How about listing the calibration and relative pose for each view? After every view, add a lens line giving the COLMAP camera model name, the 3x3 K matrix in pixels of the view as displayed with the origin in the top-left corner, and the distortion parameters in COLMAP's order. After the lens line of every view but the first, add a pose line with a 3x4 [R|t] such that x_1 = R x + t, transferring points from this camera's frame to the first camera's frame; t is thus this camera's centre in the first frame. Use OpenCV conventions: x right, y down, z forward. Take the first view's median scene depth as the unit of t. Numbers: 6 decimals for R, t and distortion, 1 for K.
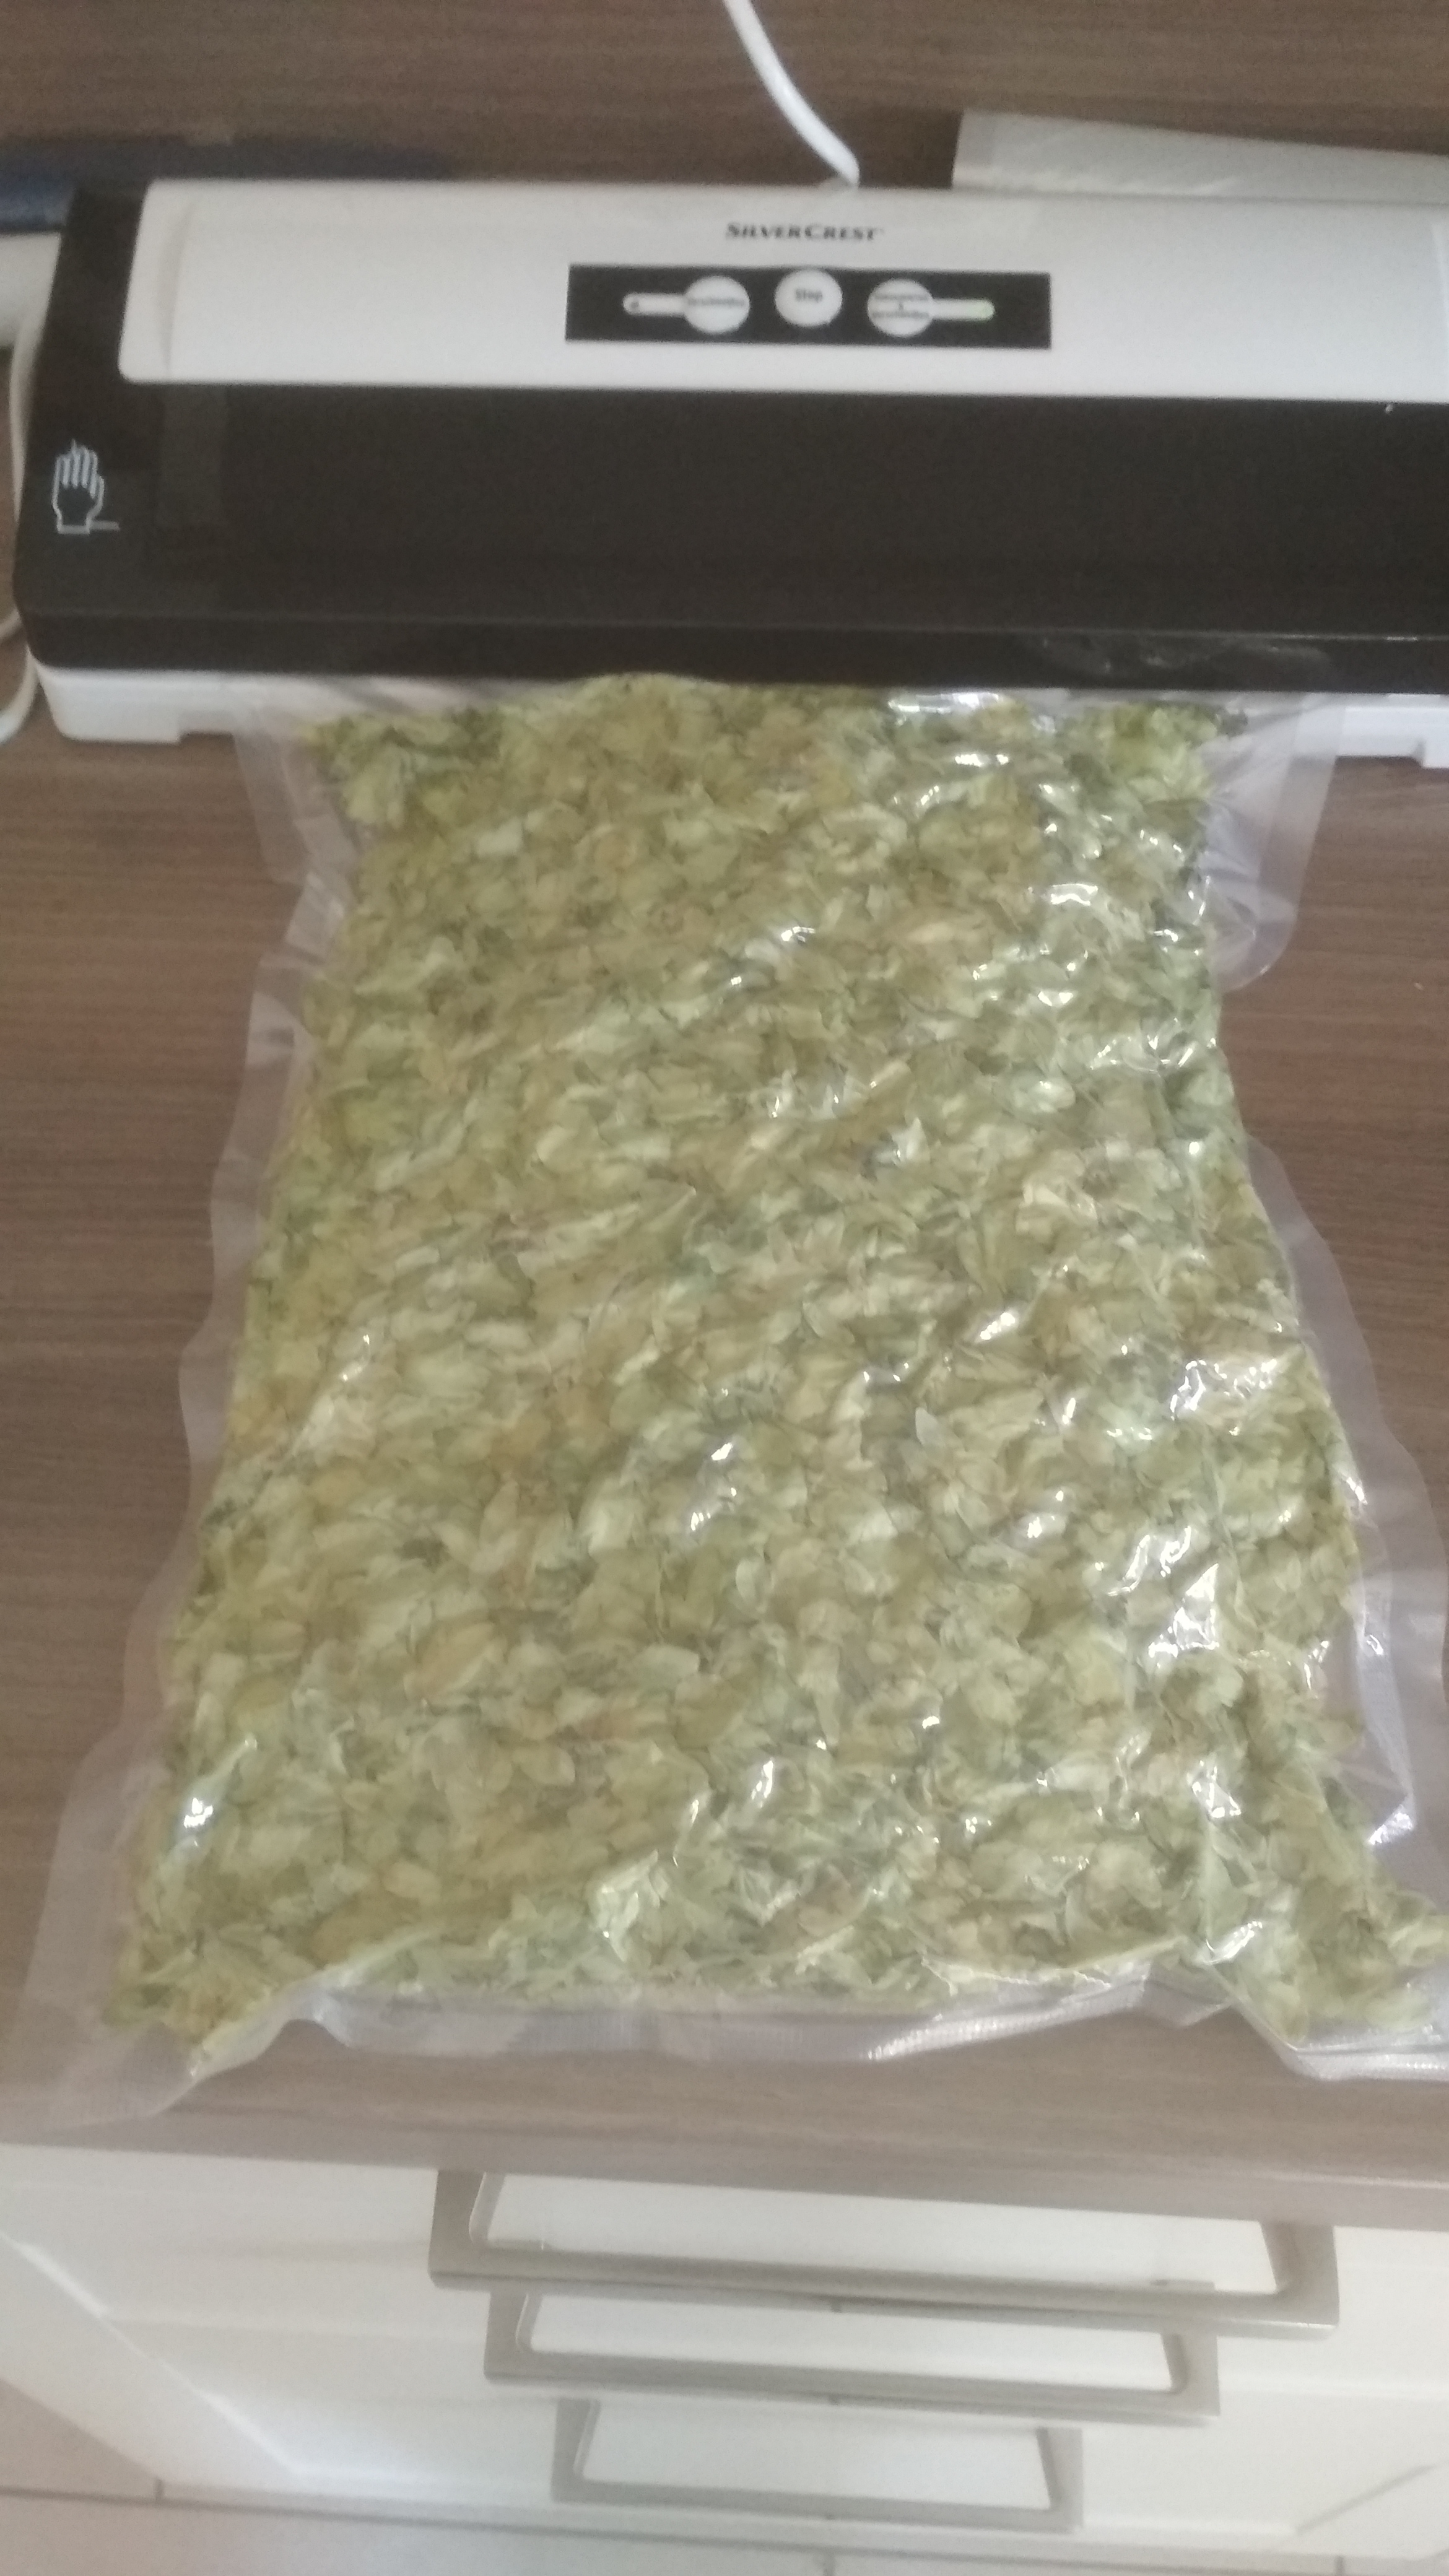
lens RADIAL K [[2185.7, 0, 725.0], [0, 2185.7, 1111.6], [0, 0, 1]] dist [0.344404, -0.002064]
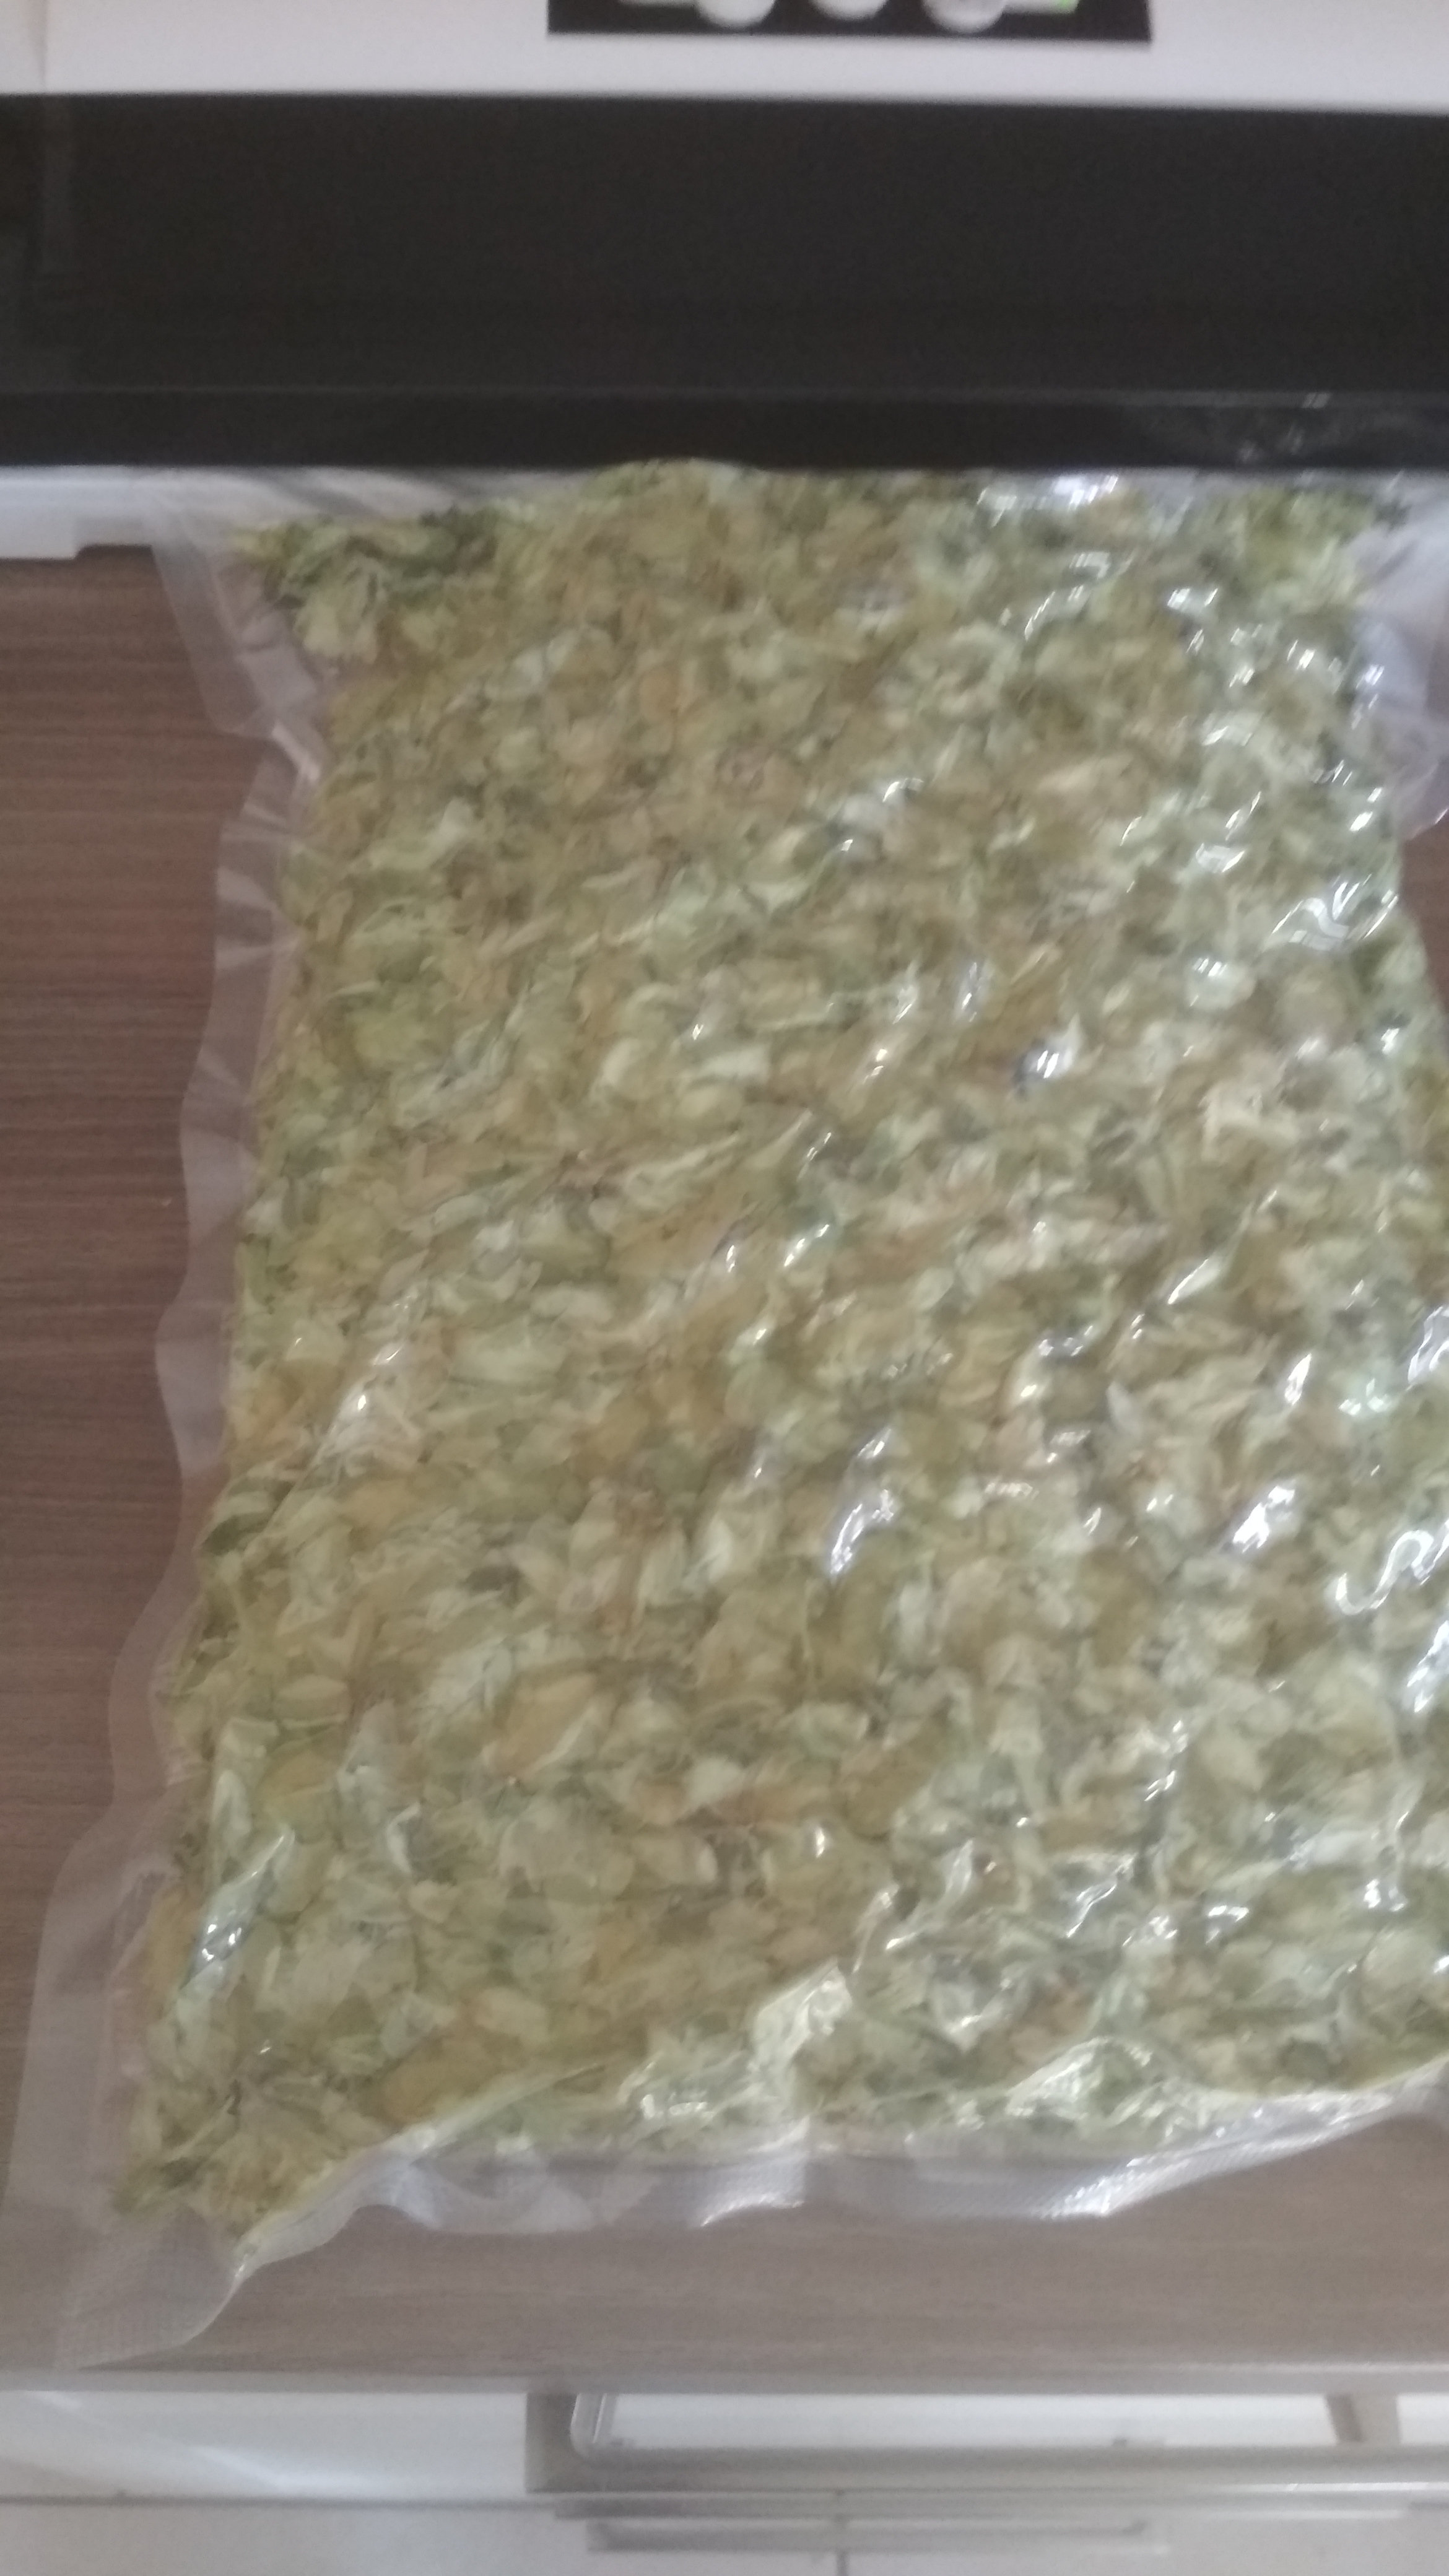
lens RADIAL K [[2185.7, 0, 725.0], [0, 2185.7, 1111.6], [0, 0, 1]] dist [0.344404, -0.002064]
pose [[0.997272, -0.027863, 0.068351, -0.100539], [0.023084, 0.997298, 0.069735, -0.023004], [-0.070110, -0.067967, 0.995221, 0.210399]]
